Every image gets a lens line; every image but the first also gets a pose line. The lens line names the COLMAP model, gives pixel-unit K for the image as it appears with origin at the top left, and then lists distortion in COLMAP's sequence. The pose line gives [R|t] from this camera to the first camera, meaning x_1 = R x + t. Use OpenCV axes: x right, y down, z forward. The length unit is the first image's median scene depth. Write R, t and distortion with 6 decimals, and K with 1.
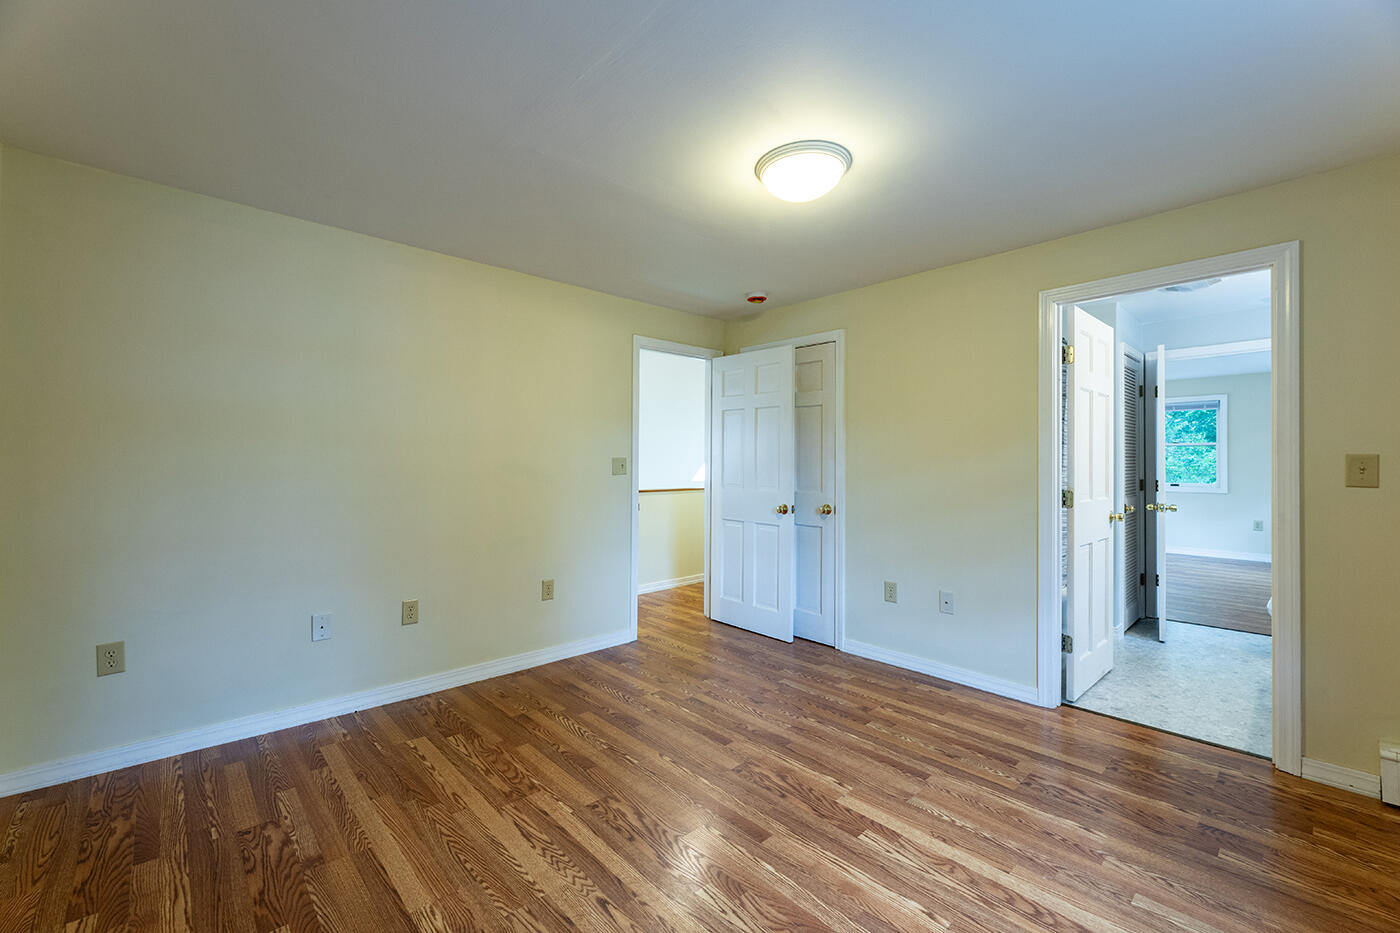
lens RADIAL K [[569.7, 0, 701.2], [0, 569.7, 460.3], [0, 0, 1]] dist [-0.000387, -0.000102]
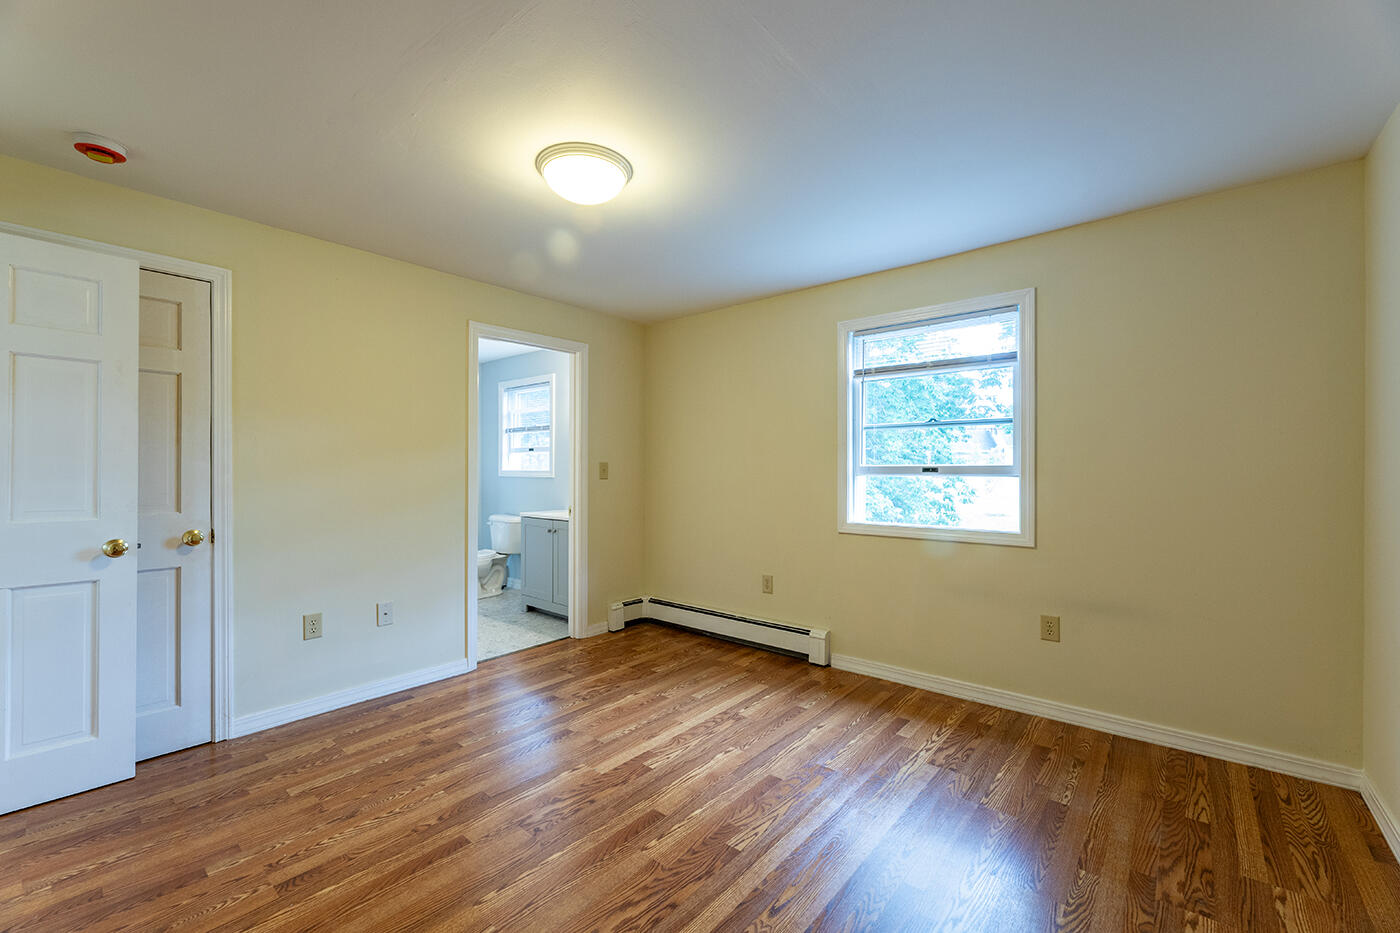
lens RADIAL K [[564.6, 0, 672.8], [0, 564.6, 477.8], [0, 0, 1]] dist [-0.000860, -0.000231]
pose [[-0.072416, -0.019507, 0.997184, -0.731081], [-0.006064, 0.999799, 0.019118, 0.004297], [-0.997356, -0.004662, -0.072520, 0.814549]]
